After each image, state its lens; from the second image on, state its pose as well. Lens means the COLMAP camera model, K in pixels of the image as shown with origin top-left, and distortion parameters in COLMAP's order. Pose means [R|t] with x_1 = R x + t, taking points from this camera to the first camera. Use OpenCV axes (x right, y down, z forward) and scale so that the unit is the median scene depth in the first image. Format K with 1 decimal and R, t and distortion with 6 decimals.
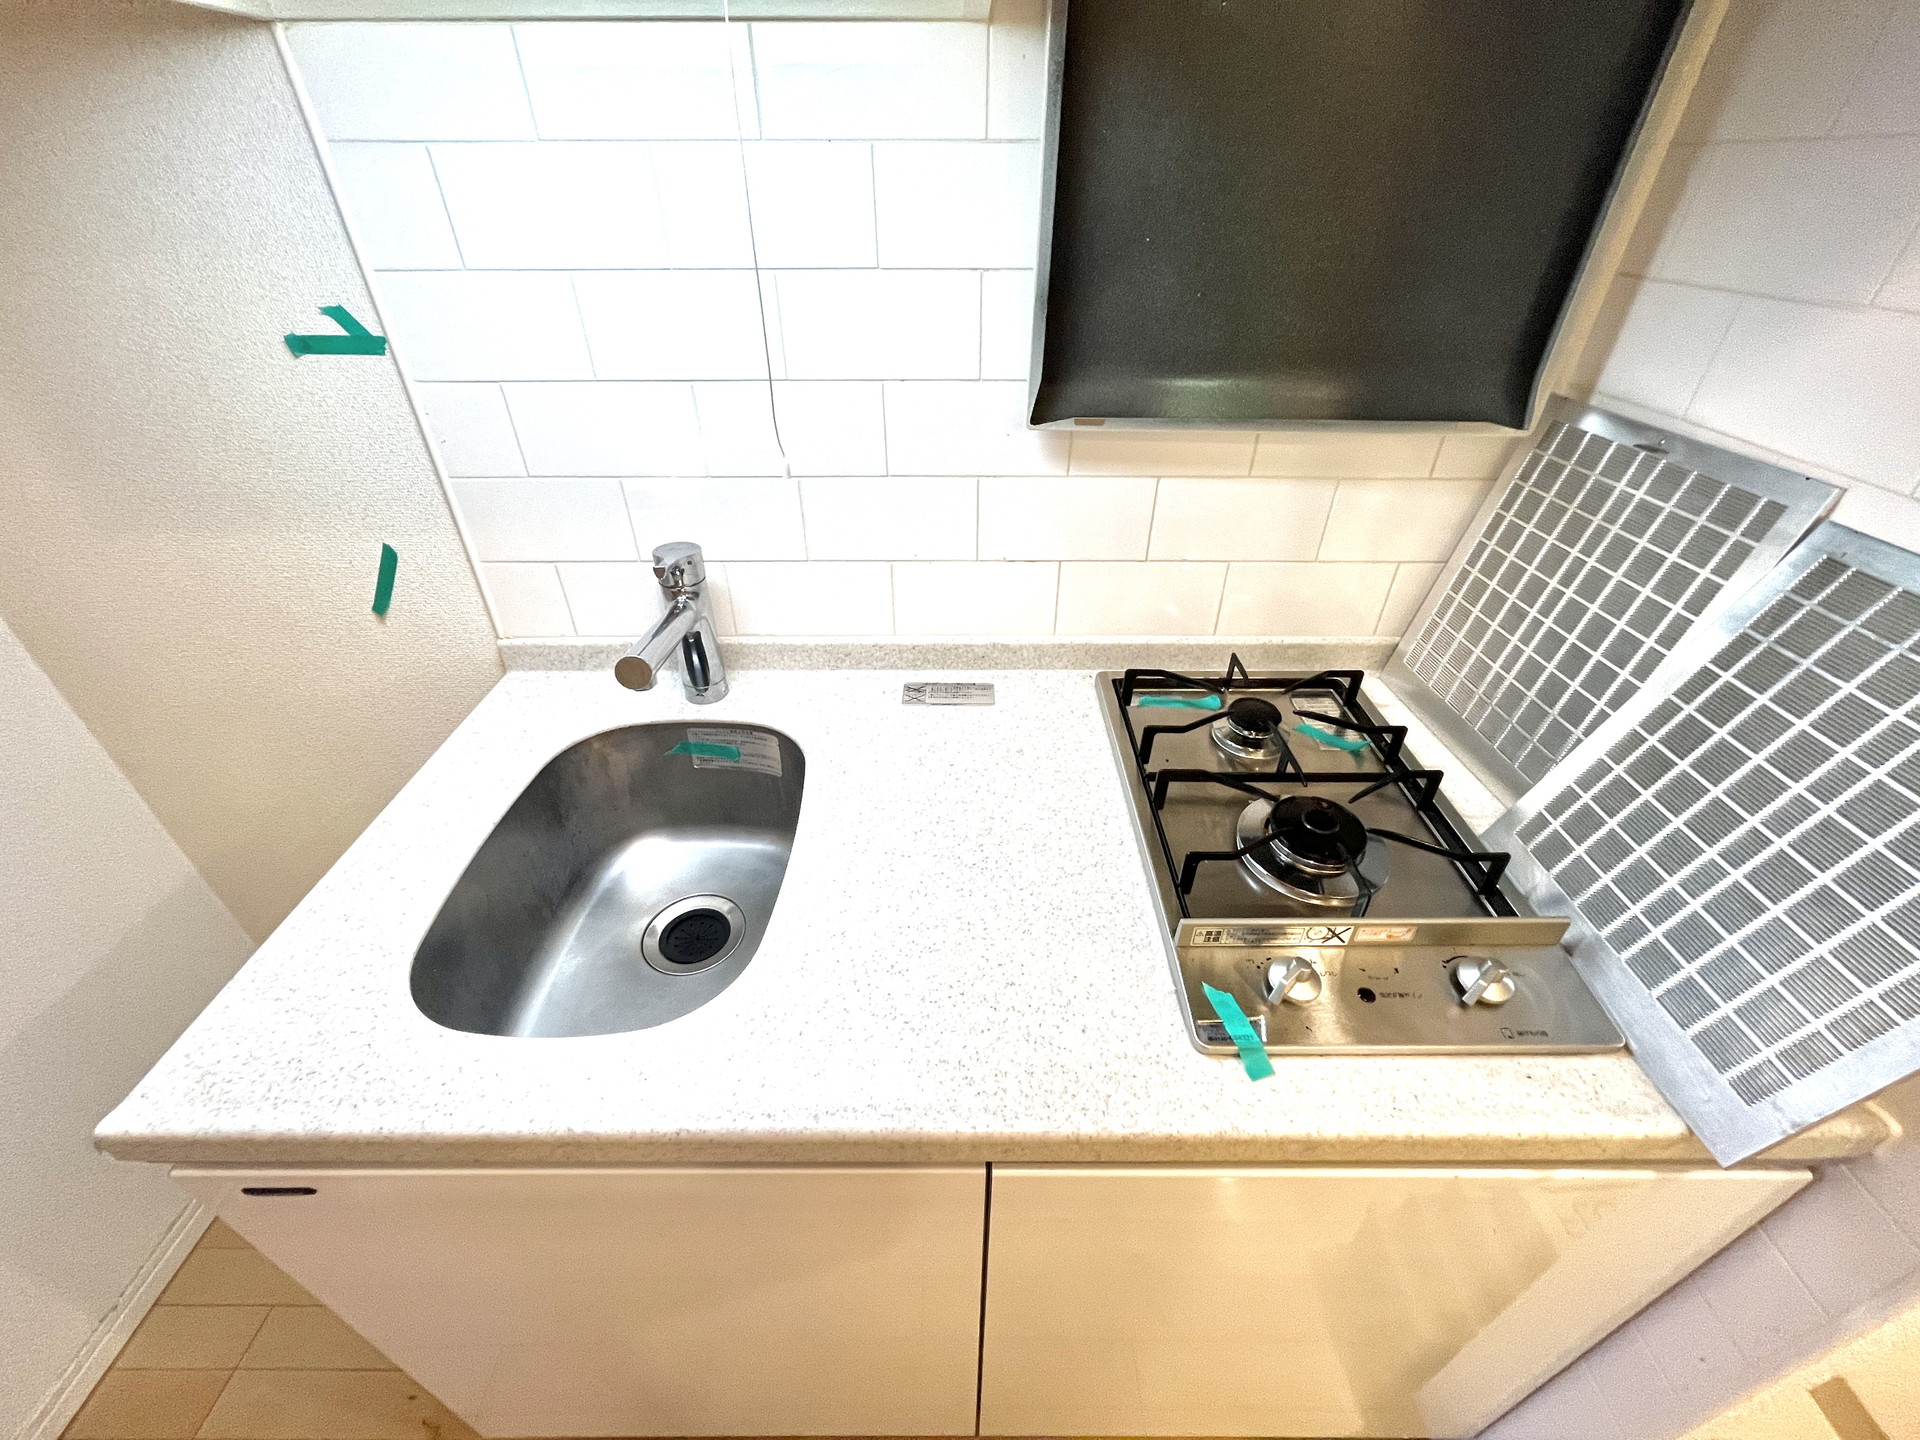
lens RADIAL K [[777.5, 0, 952.6], [0, 777.5, 715.8], [0, 0, 1]] dist [-0.001725, -0.000307]
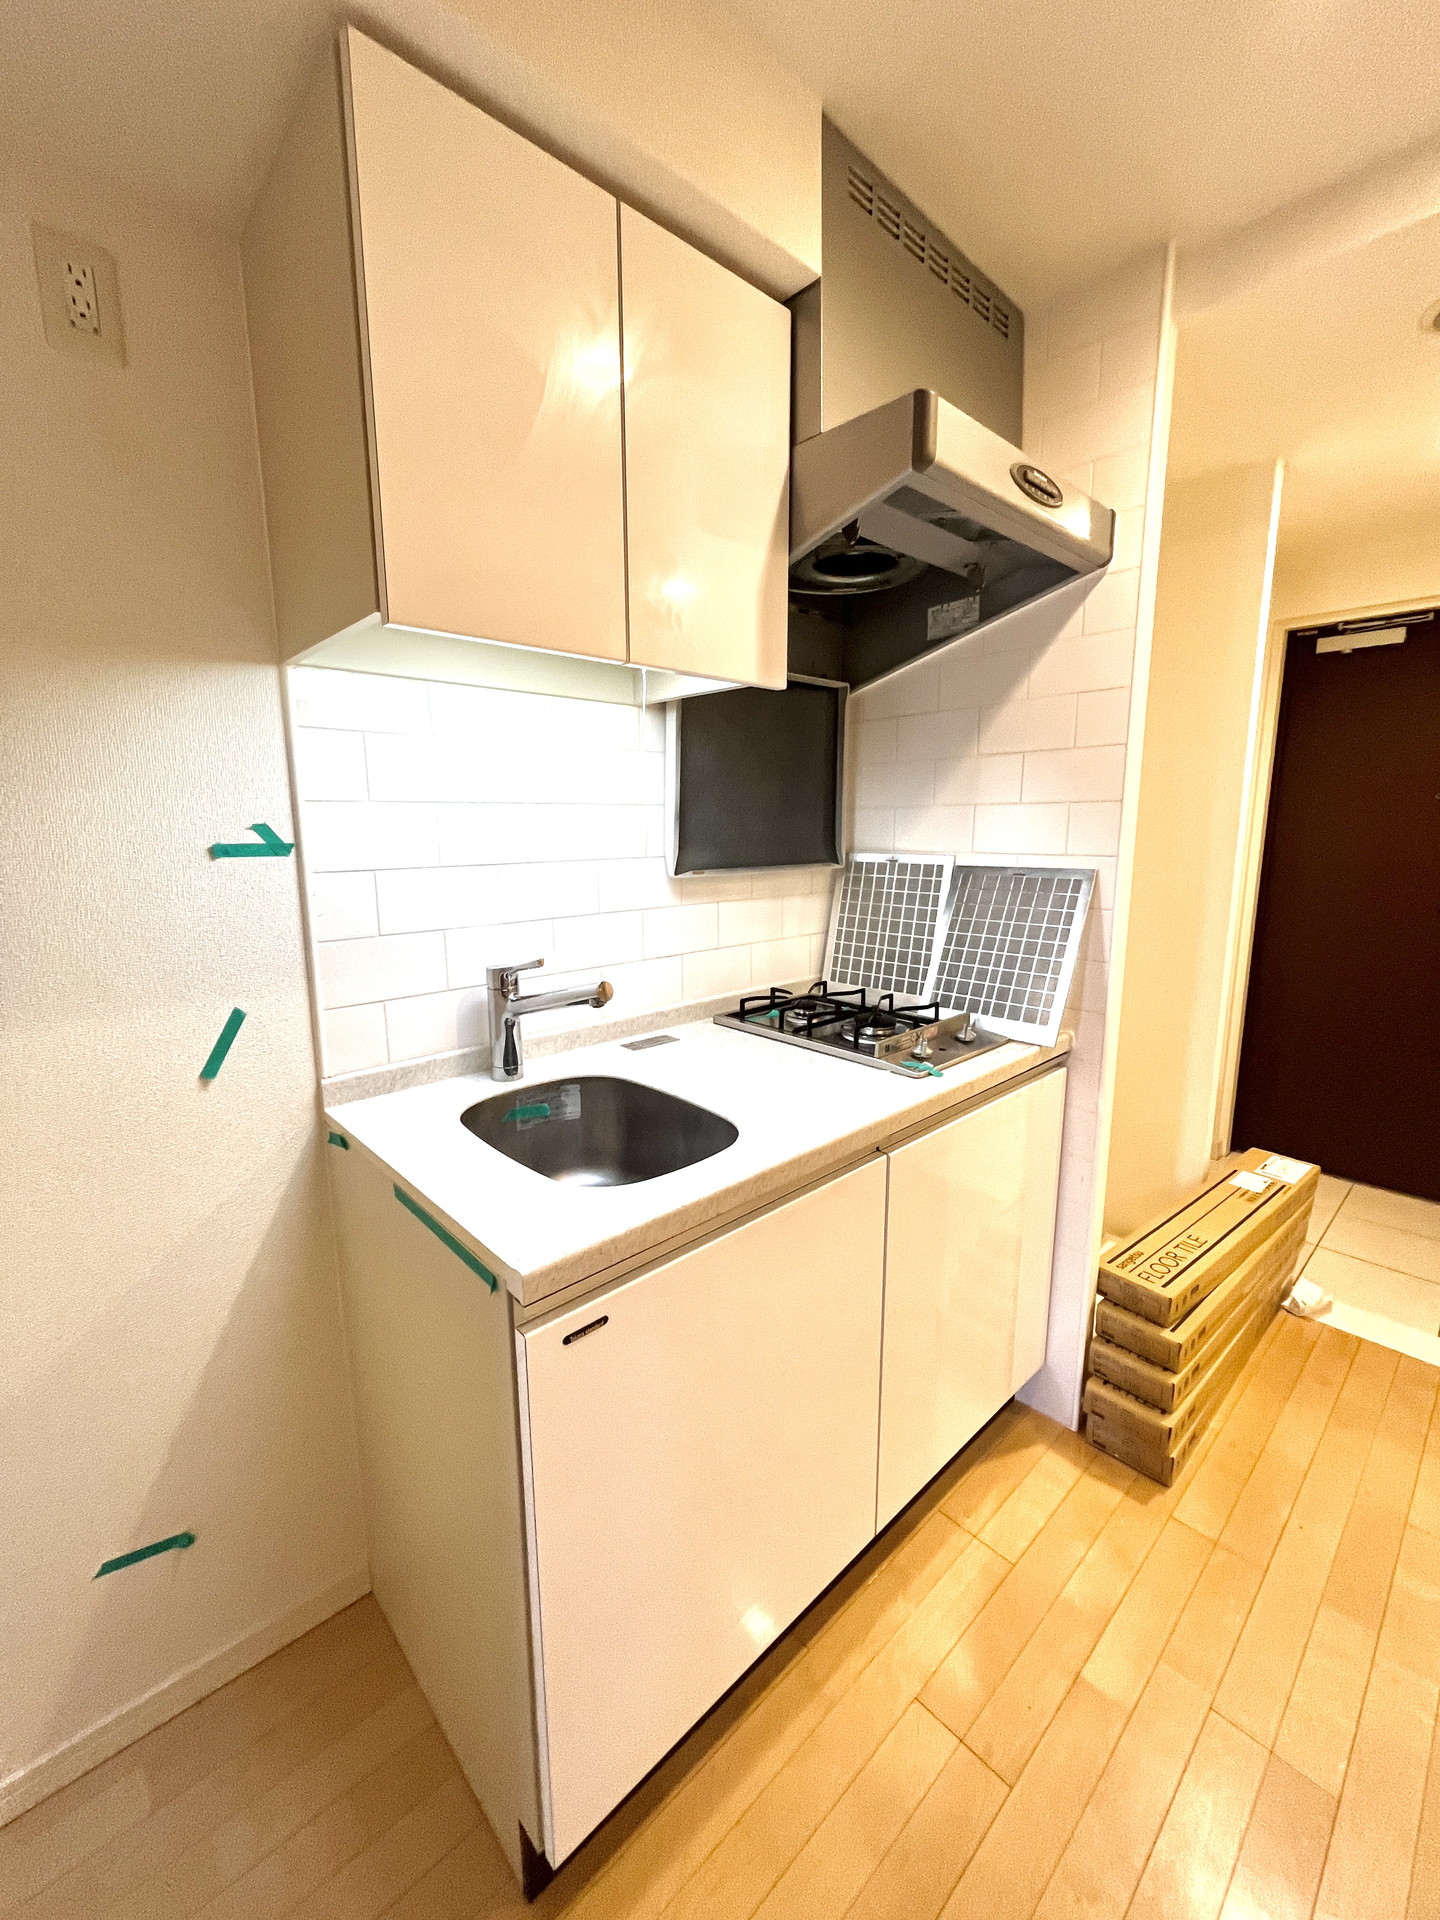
lens RADIAL K [[777.5, 0, 730.2], [0, 777.5, 952.3], [0, 0, 1]] dist [-0.001725, -0.000307]
pose [[0.728411, -0.119401, 0.674656, -1.106784], [0.396931, 0.876154, -0.273496, 0.364592], [-0.558447, 0.467009, 0.685594, -0.291015]]
